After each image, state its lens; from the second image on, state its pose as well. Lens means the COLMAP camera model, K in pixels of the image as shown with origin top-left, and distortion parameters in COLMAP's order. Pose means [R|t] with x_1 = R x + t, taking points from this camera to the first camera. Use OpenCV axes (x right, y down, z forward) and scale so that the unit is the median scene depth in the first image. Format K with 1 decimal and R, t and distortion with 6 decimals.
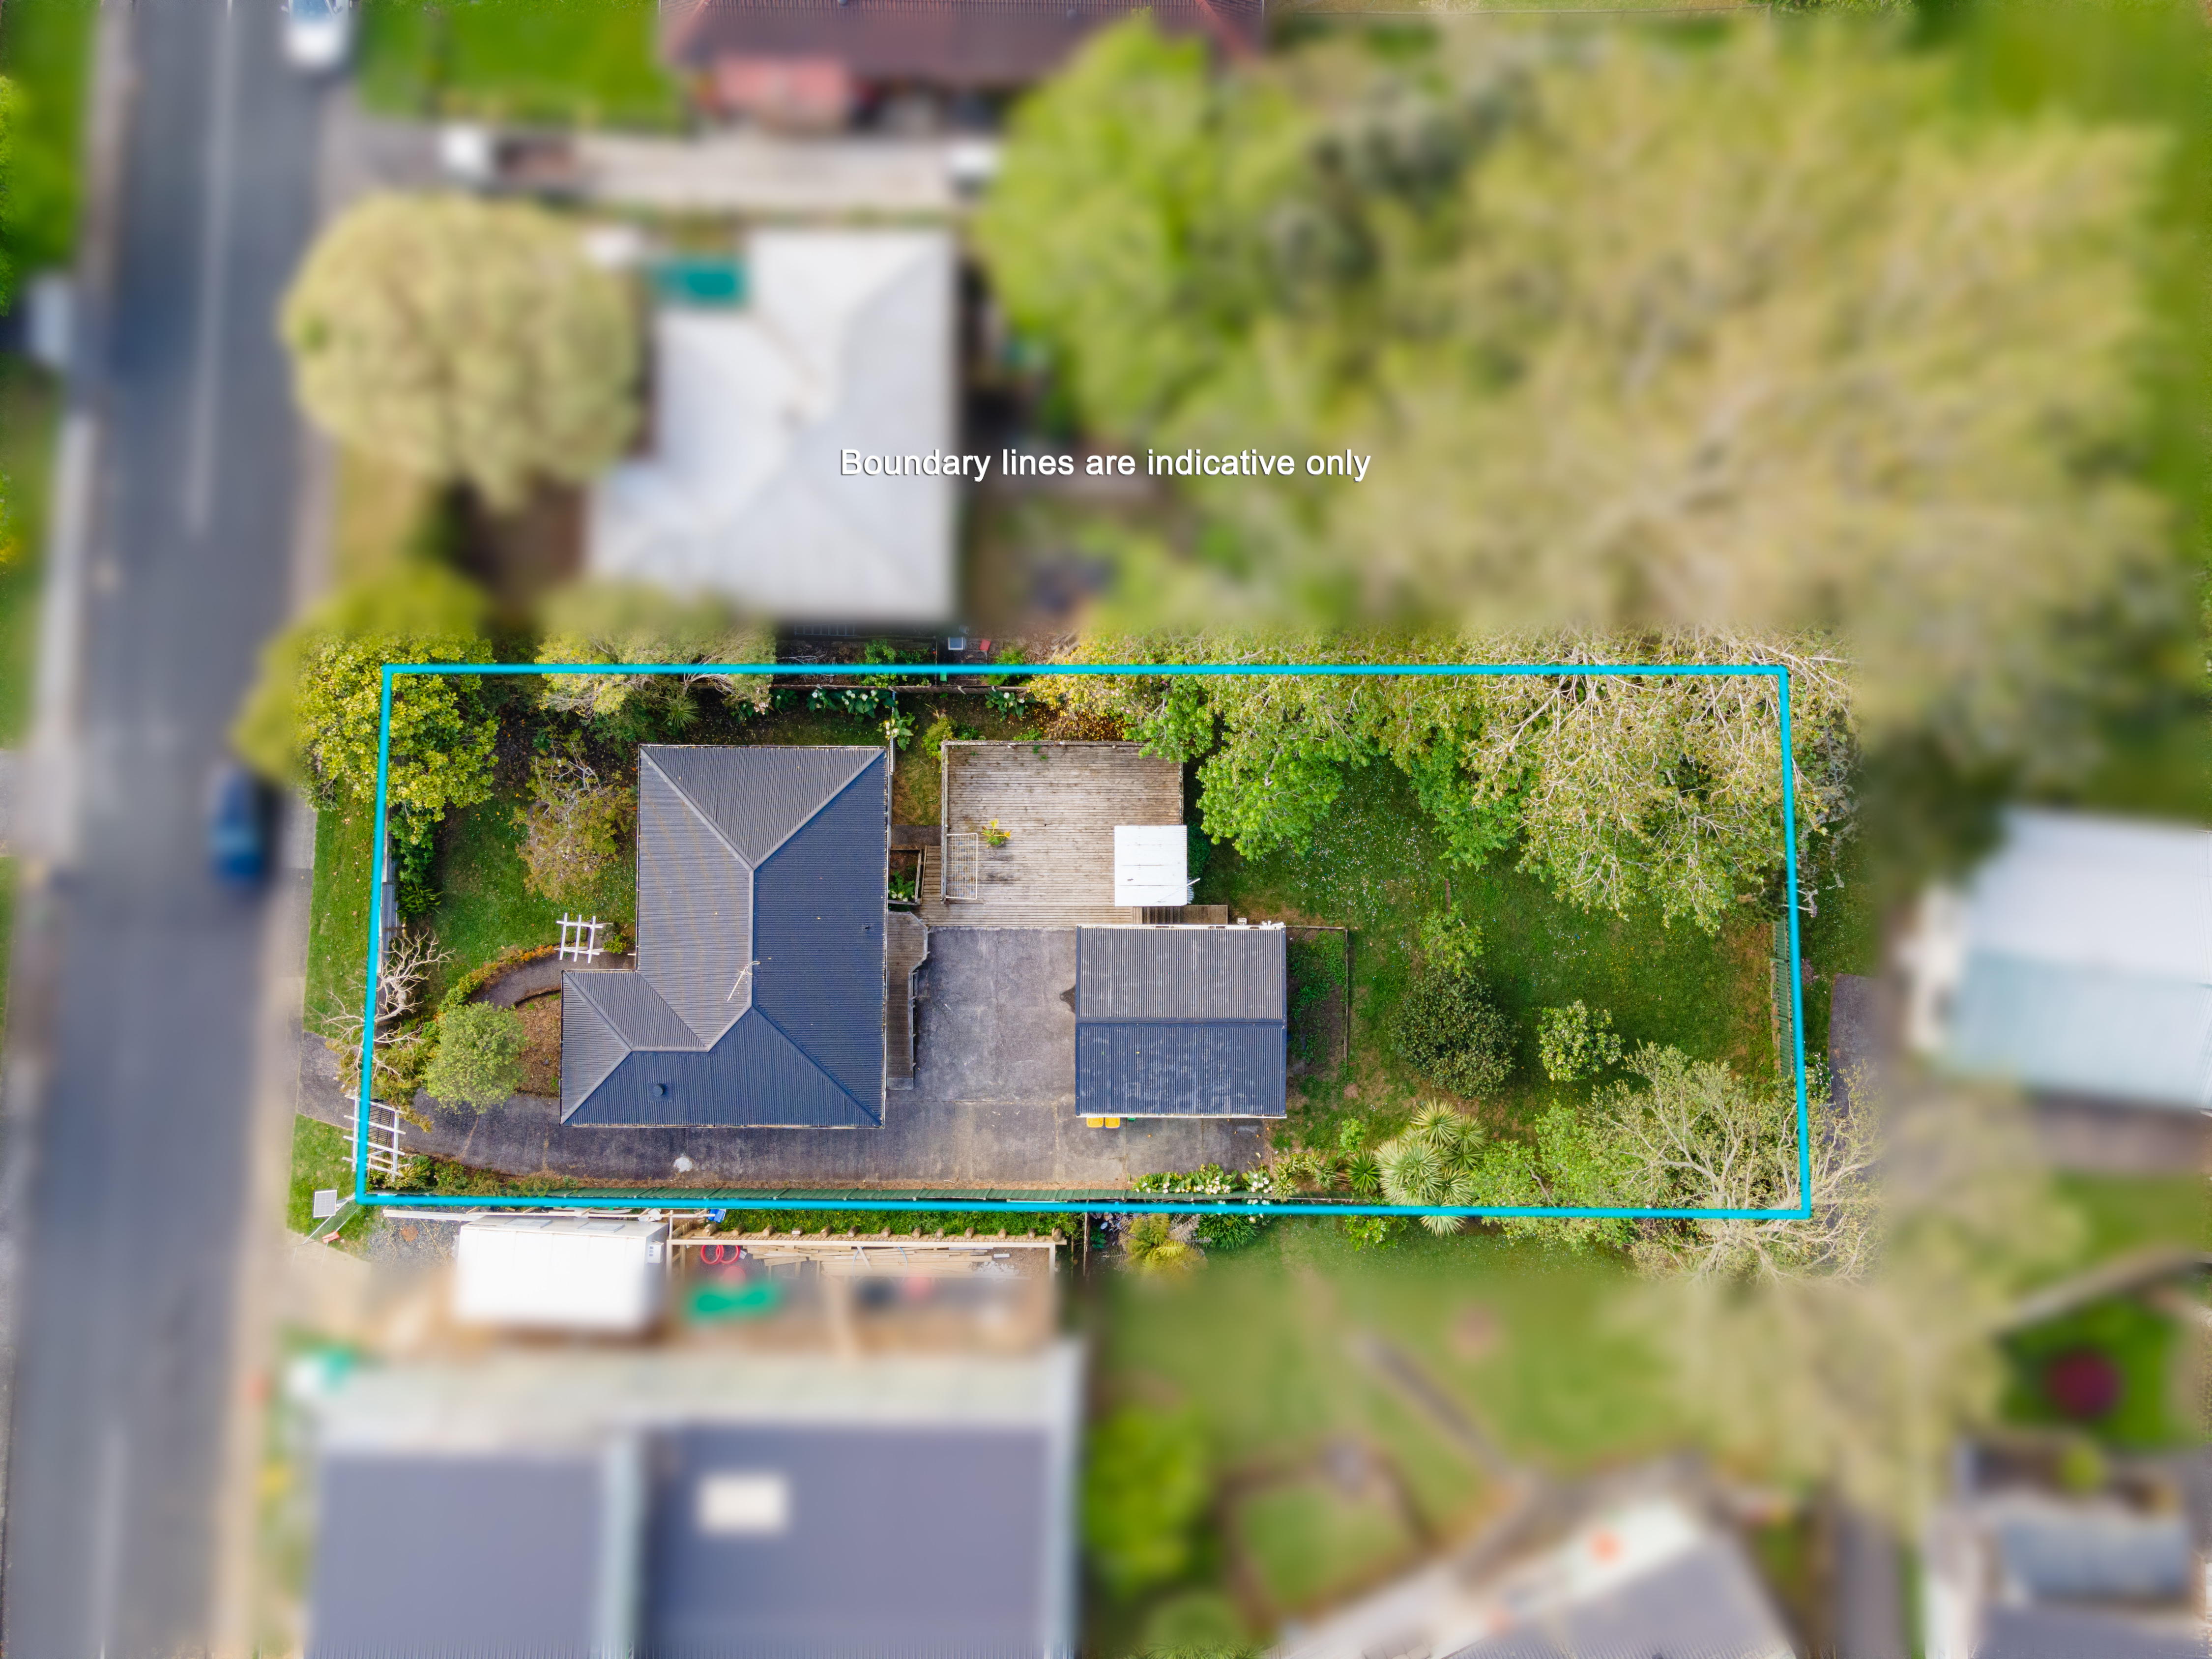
lens RADIAL K [[1551.7, 0, 1106.0], [0, 1551.7, 829.5], [0, 0, 1]] dist [0.002692, -0.000196]
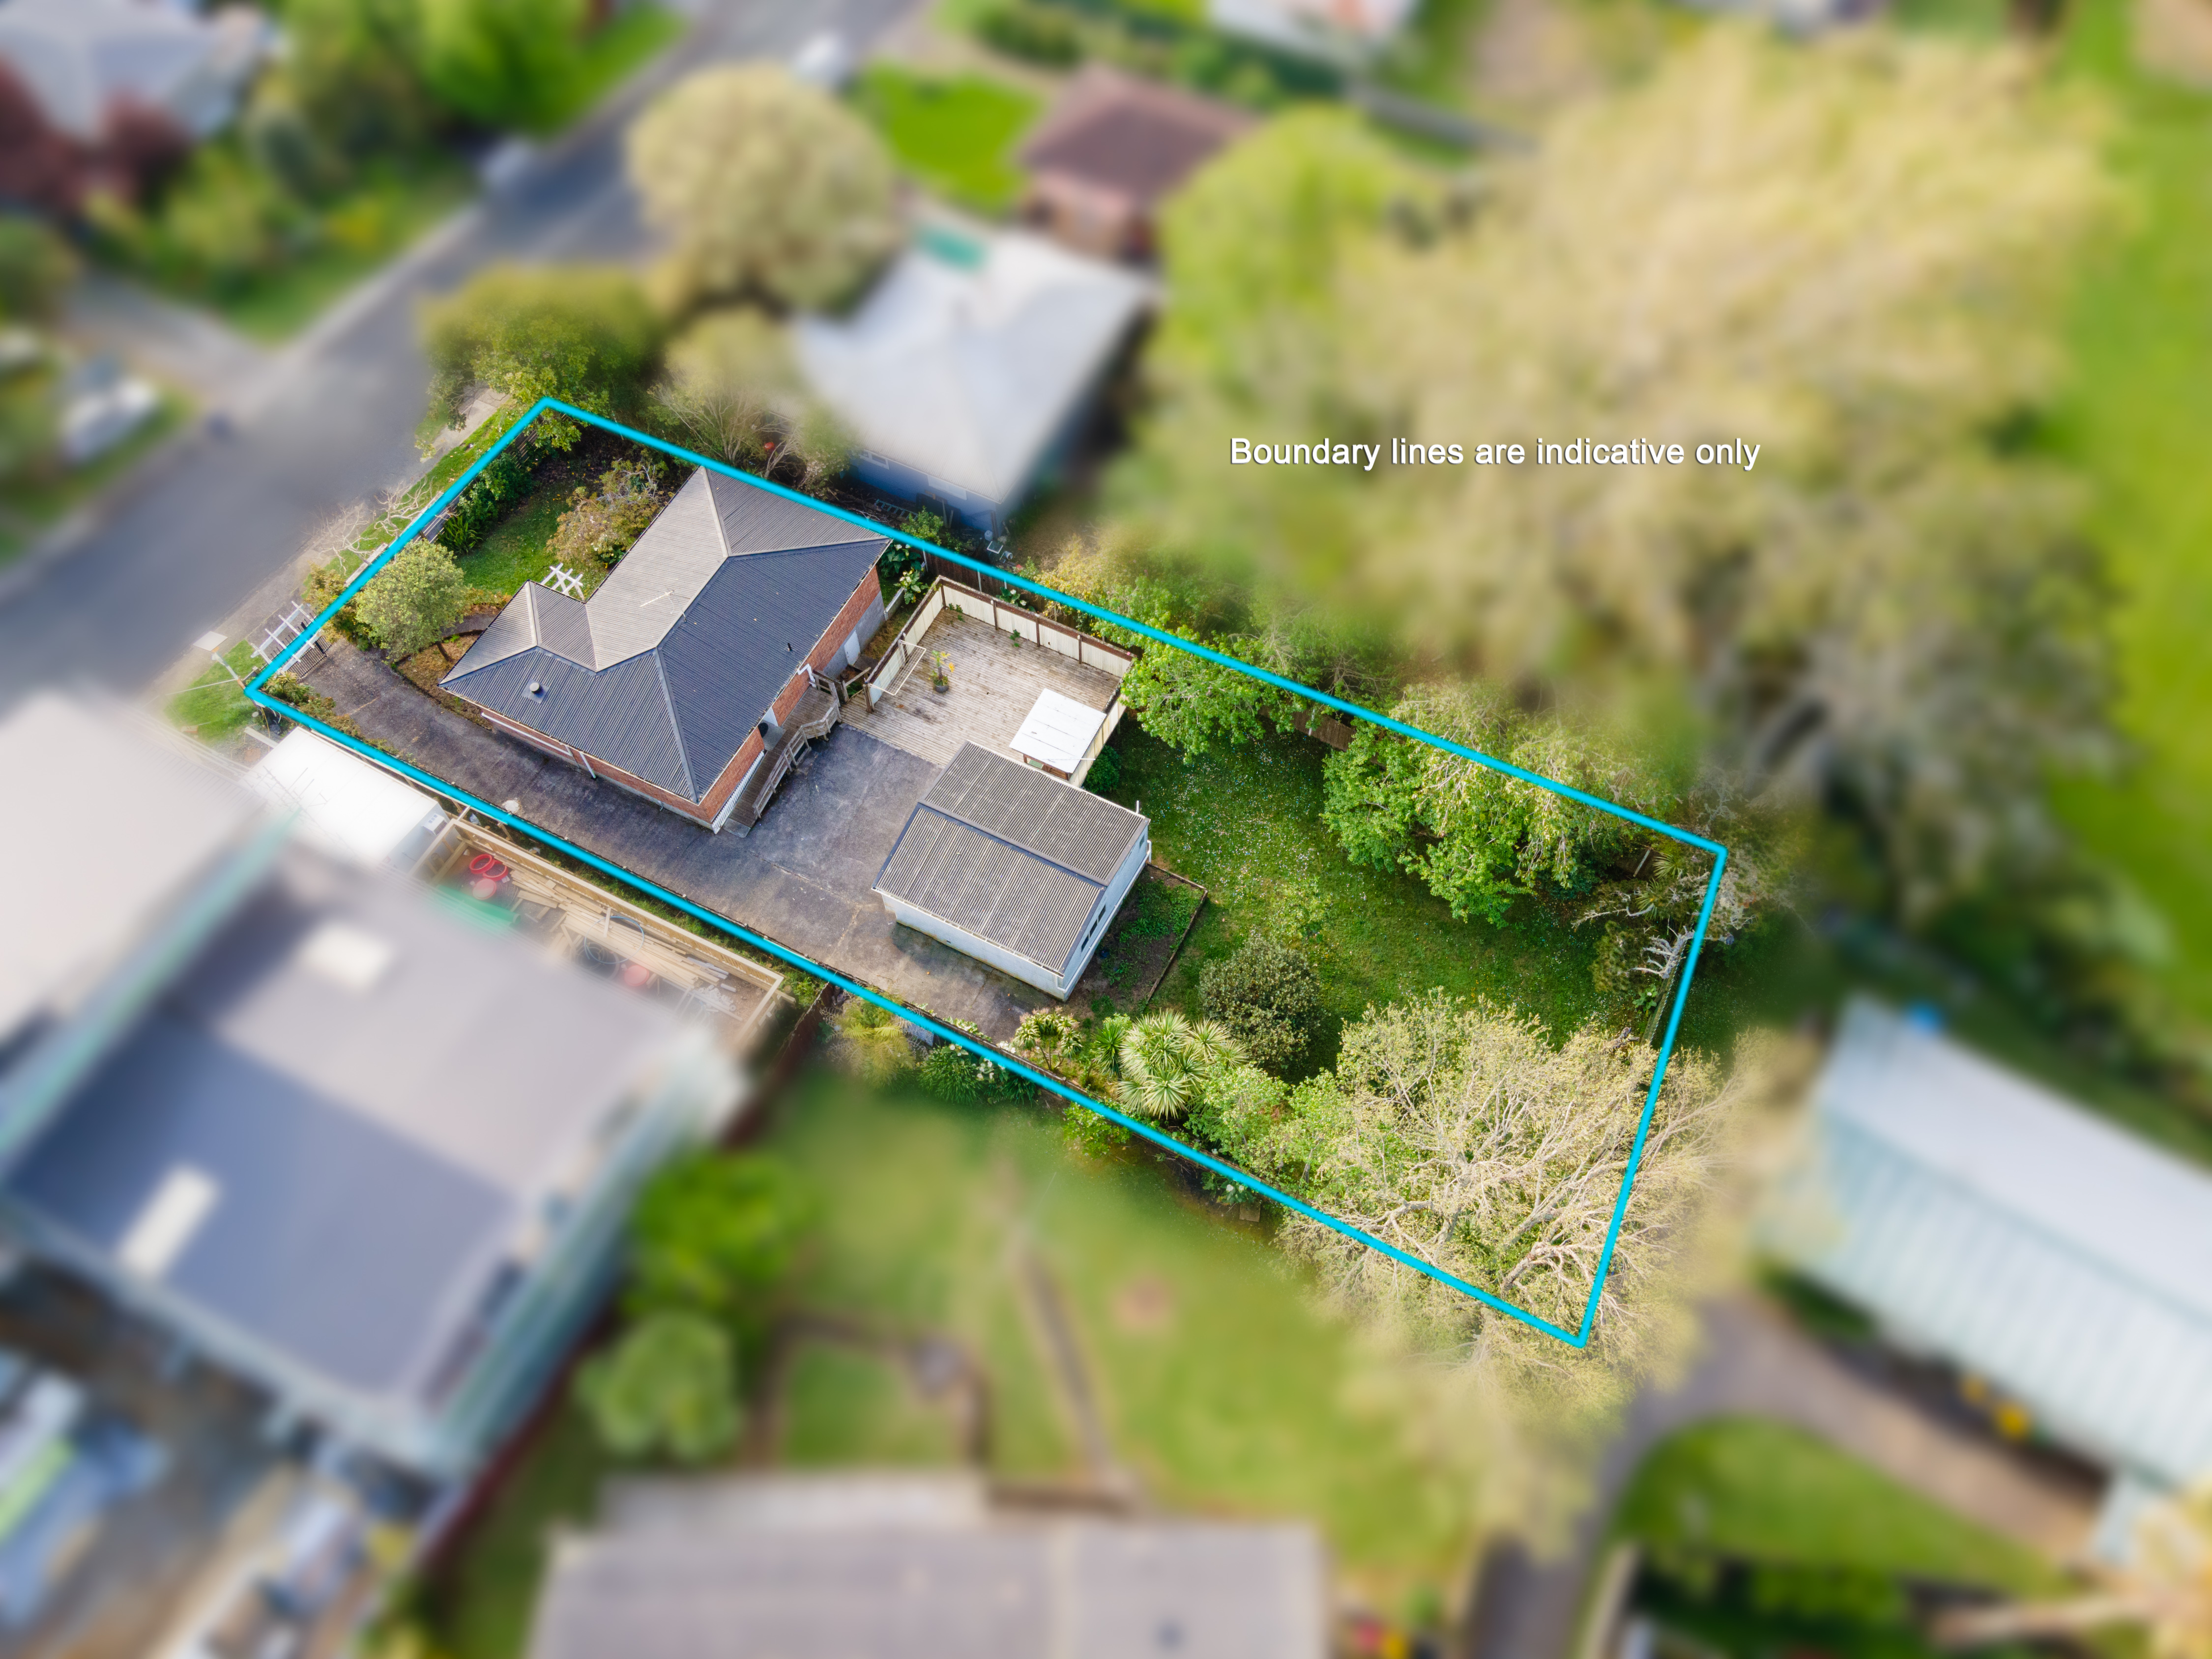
lens RADIAL K [[1551.7, 0, 1106.0], [0, 1551.7, 829.5], [0, 0, 1]] dist [0.002692, -0.000196]
pose [[0.897498, 0.389300, -0.207226, 0.295972], [-0.441018, 0.791332, -0.423434, 0.494835], [-0.000859, 0.471421, 0.881908, 0.120101]]
